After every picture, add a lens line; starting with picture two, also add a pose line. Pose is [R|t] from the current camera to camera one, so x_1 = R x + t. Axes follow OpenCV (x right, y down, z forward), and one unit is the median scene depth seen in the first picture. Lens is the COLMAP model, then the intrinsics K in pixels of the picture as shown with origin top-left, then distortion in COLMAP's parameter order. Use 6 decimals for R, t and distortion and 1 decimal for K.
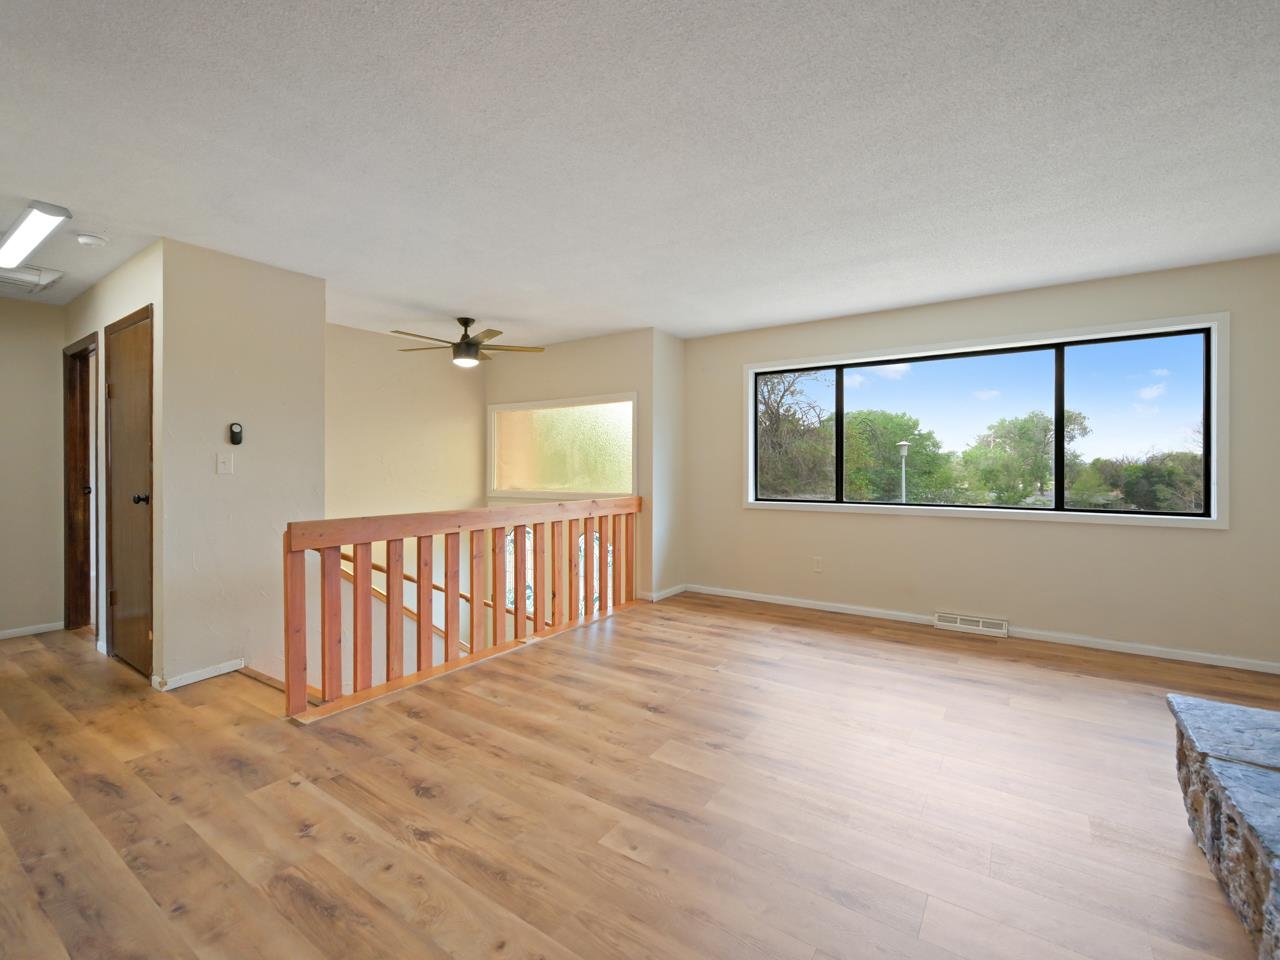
lens RADIAL K [[572.2, 0, 640.0], [0, 572.2, 480.0], [0, 0, 1]] dist [-0.000458, -0.000050]
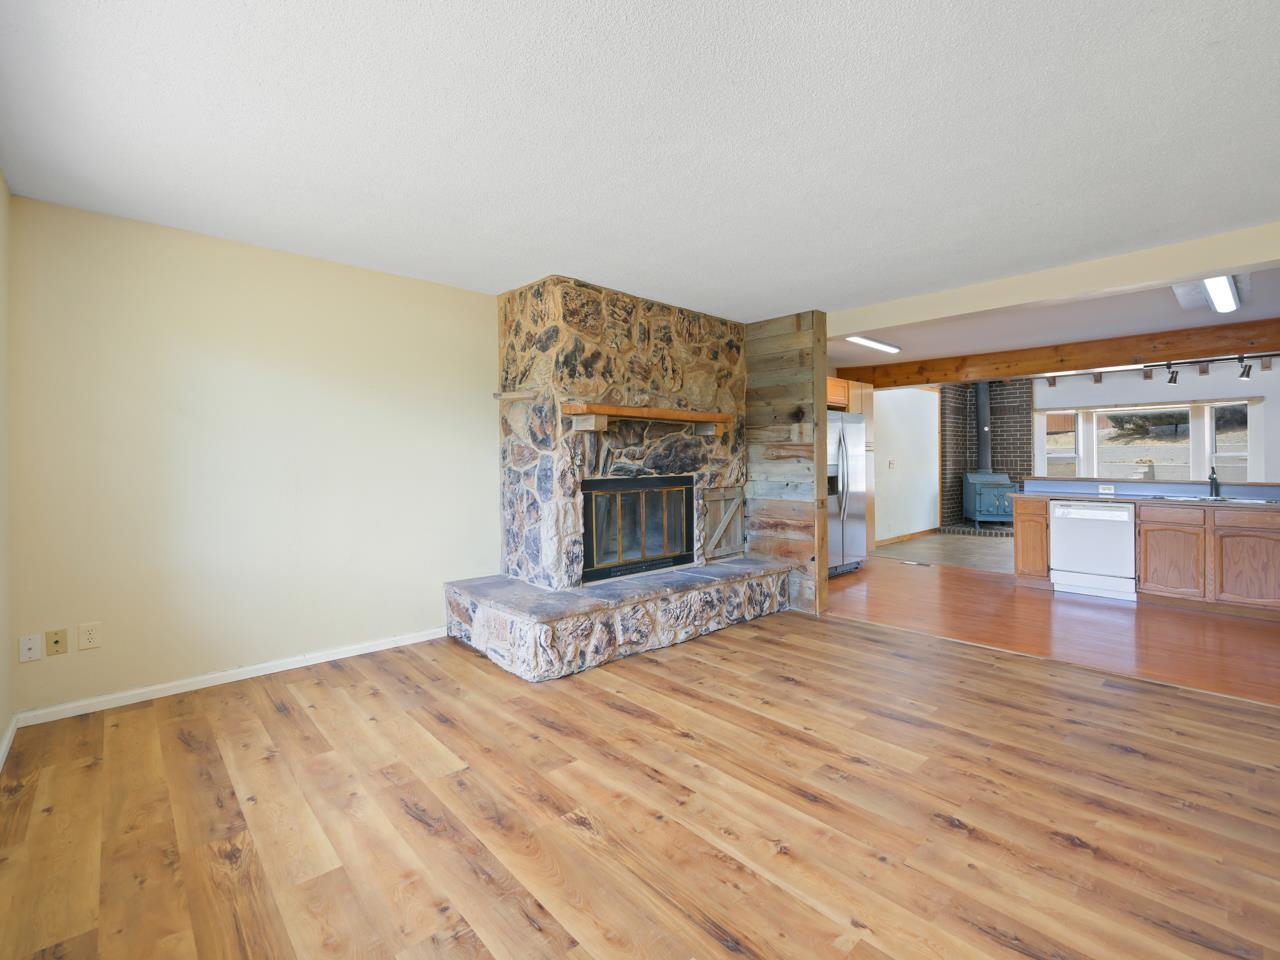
lens RADIAL K [[572.2, 0, 640.0], [0, 572.2, 480.0], [0, 0, 1]] dist [-0.000458, -0.000050]
pose [[-0.973762, -0.006950, 0.227461, 0.222686], [0.006551, 0.998263, 0.058548, -0.047417], [-0.227473, 0.058501, -0.972026, 1.618444]]
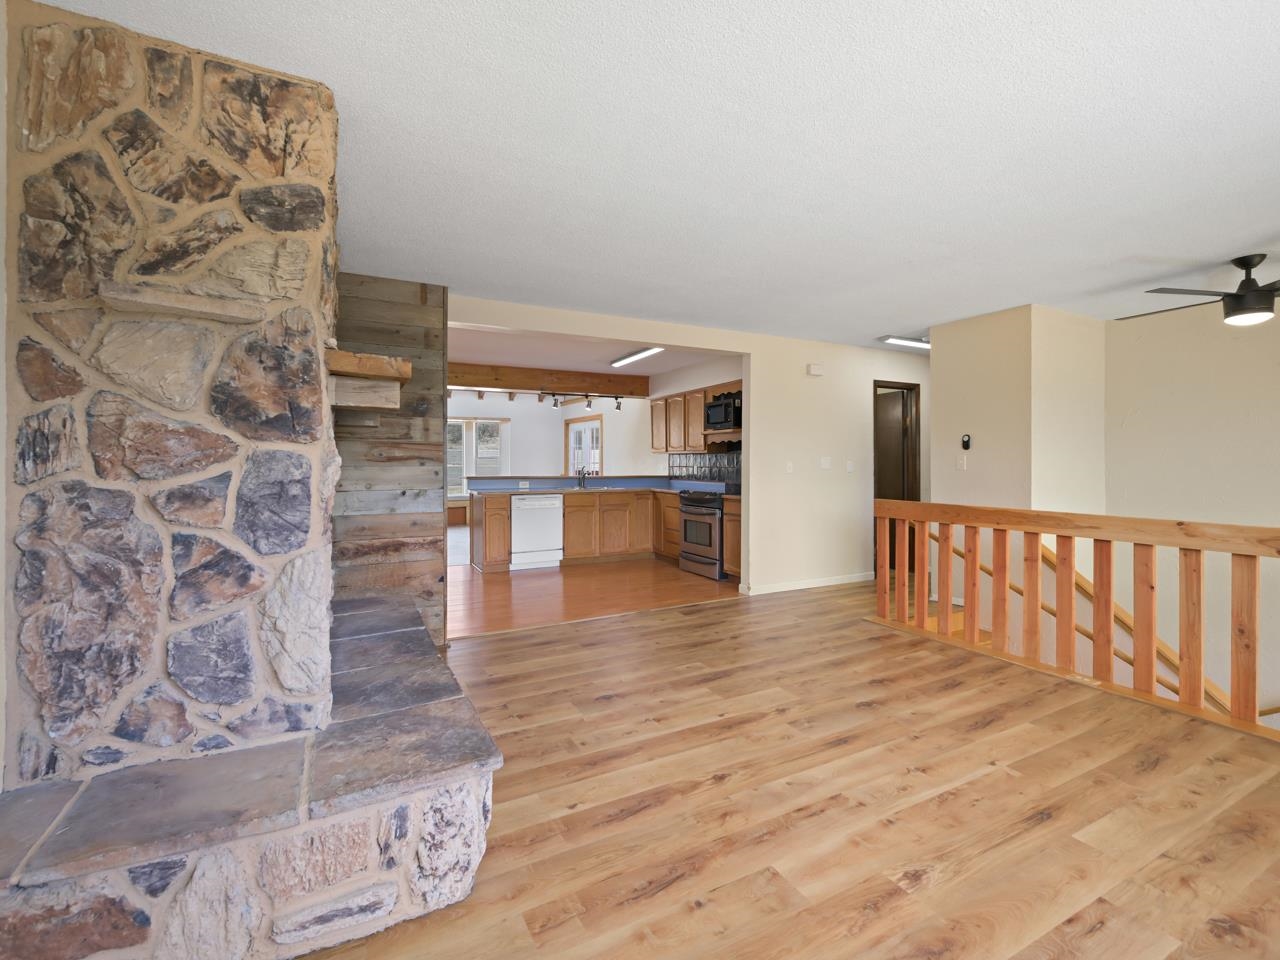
lens RADIAL K [[581.7, 0, 640.2], [0, 581.7, 468.4], [0, 0, 1]] dist [-0.000232, 0.000019]
pose [[-0.469142, 0.011686, -0.883046, 1.055436], [-0.020017, 0.999515, 0.023863, -0.034478], [0.882896, 0.028871, -0.468680, 1.049093]]
